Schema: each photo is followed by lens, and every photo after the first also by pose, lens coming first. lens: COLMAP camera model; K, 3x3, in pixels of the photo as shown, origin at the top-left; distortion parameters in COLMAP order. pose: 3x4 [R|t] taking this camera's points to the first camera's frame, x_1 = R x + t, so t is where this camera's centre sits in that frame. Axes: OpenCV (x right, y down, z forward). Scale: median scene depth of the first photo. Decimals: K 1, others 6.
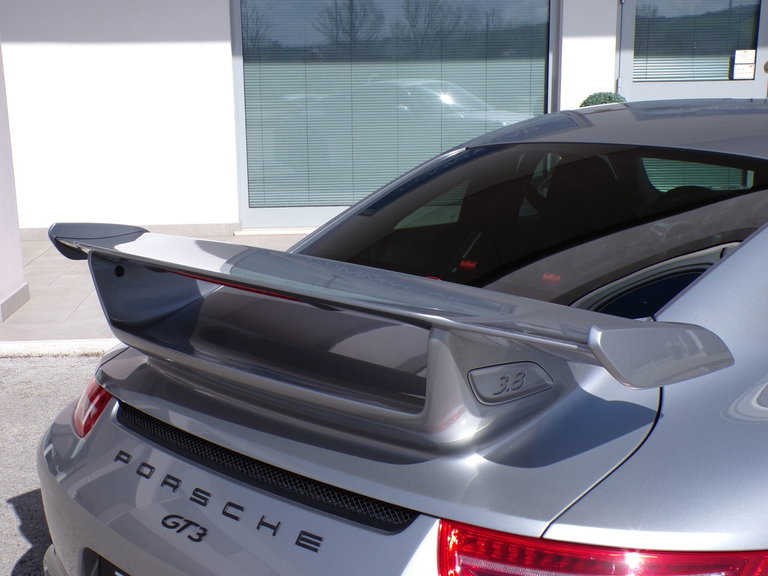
lens RADIAL K [[985.1, 0, 371.5], [0, 985.1, 284.9], [0, 0, 1]] dist [-0.016667, 0.008749]
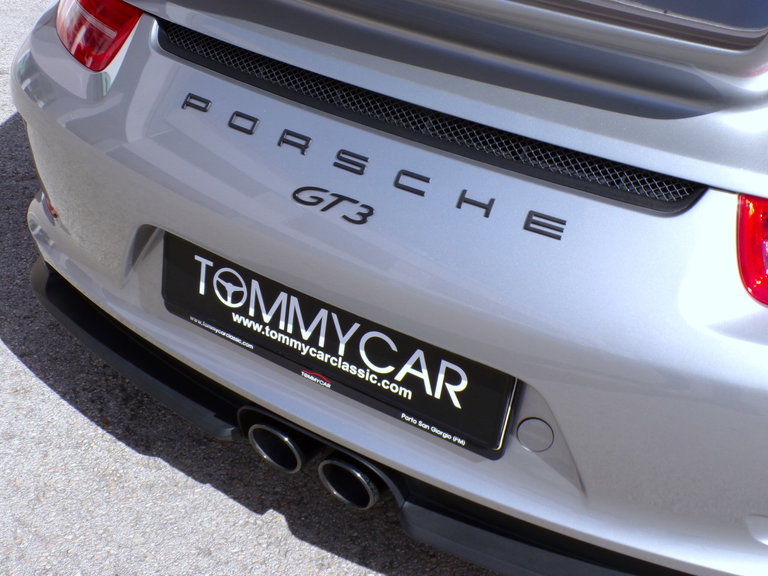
lens RADIAL K [[985.1, 0, 371.5], [0, 985.1, 284.9], [0, 0, 1]] dist [-0.016667, 0.008749]
pose [[0.980064, -0.045546, 0.193392, -0.315605], [-0.032112, 0.924260, 0.380411, 0.025478], [-0.196071, -0.379037, 0.904371, 0.326601]]
